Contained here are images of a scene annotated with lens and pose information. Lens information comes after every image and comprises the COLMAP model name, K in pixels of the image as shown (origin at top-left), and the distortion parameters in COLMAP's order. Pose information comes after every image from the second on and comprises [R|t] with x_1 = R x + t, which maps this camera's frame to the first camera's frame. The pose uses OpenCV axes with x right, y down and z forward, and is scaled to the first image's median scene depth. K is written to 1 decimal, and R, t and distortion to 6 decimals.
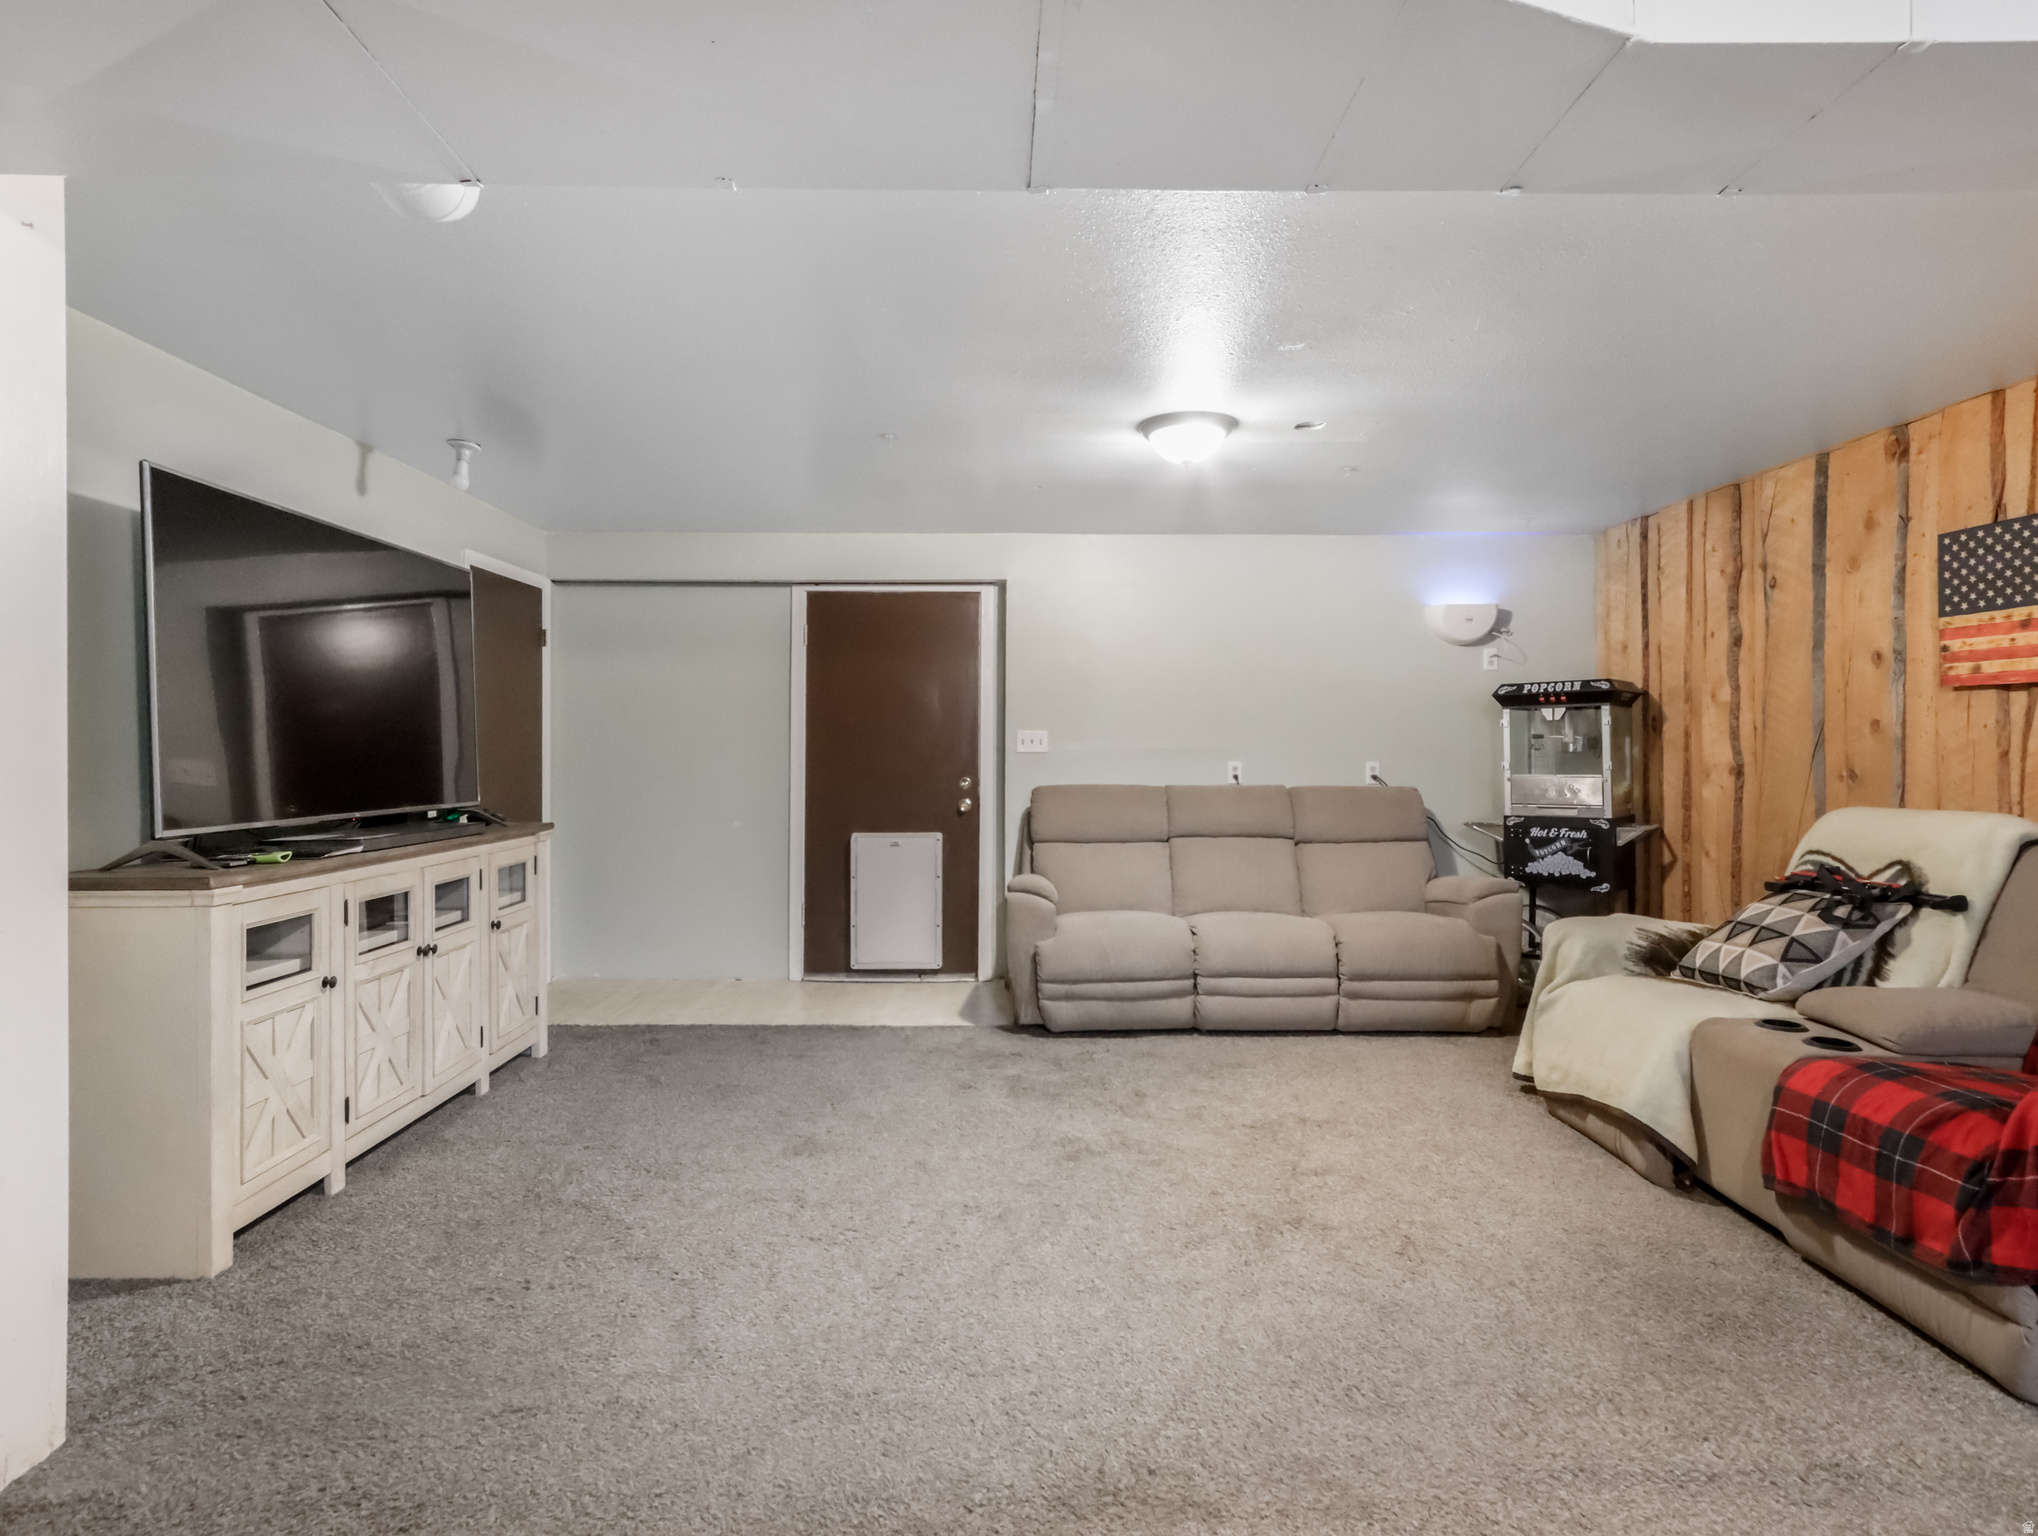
lens RADIAL K [[1012.2, 0, 1022.6], [0, 1012.2, 761.4], [0, 0, 1]] dist [-0.010911, 0.001260]
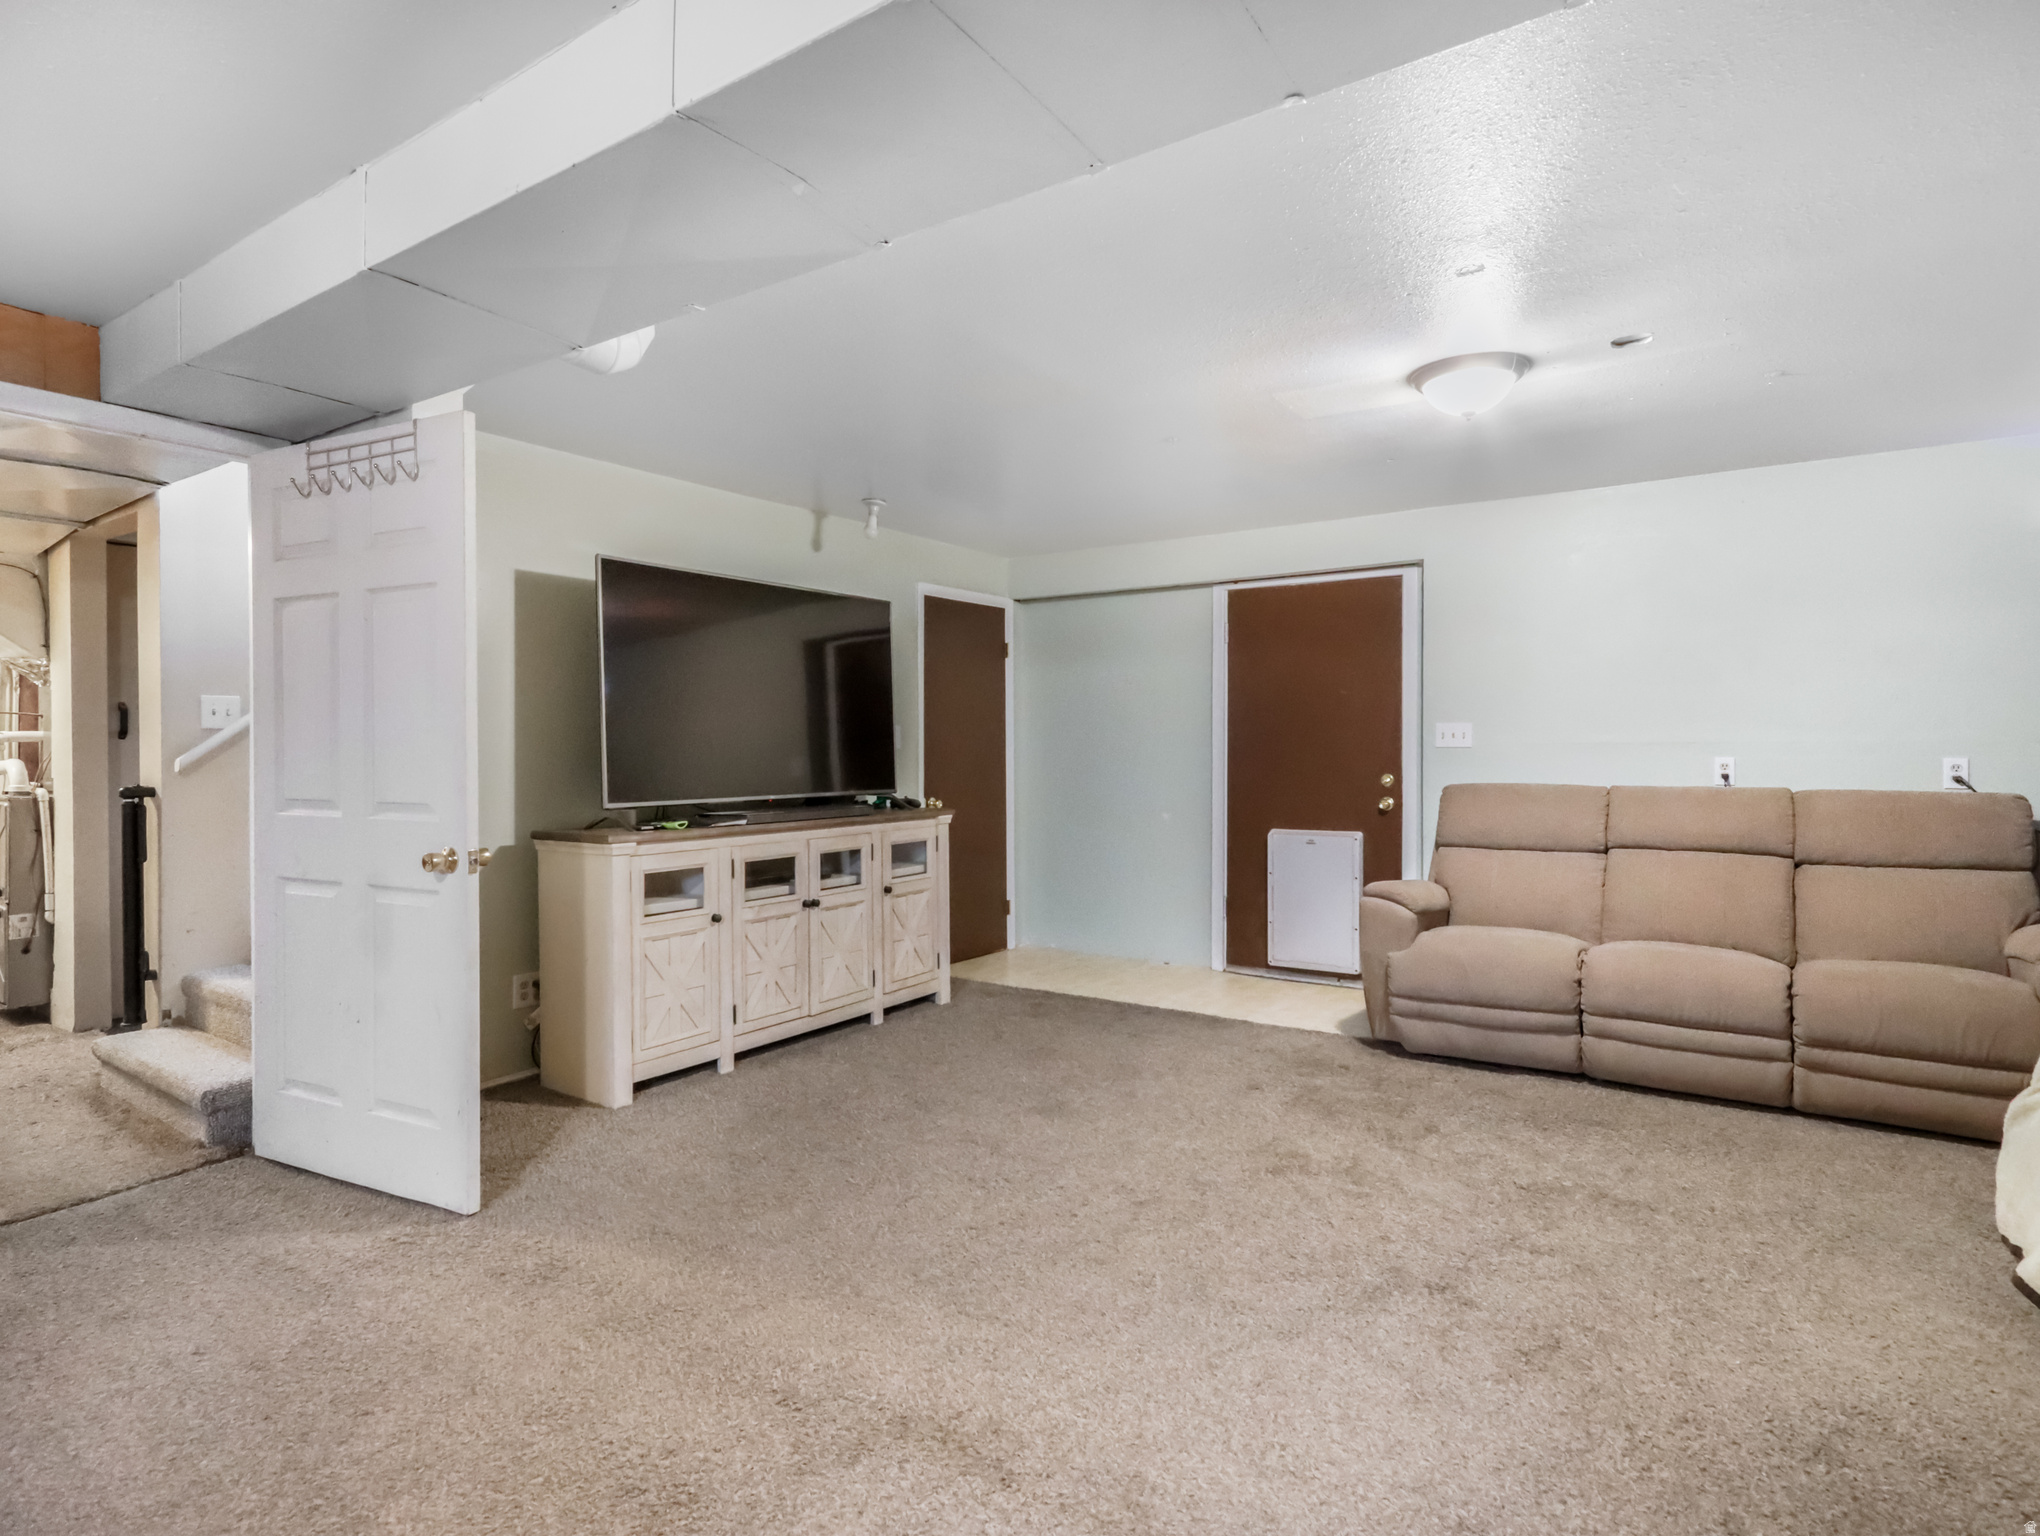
lens RADIAL K [[1013.2, 0, 1024.6], [0, 1013.2, 772.7], [0, 0, 1]] dist [-0.010911, 0.001260]
pose [[0.836840, 0.007989, -0.547389, 0.276766], [0.000115, 0.999891, 0.014769, 0.000769], [0.547447, -0.012422, 0.836748, 0.054436]]
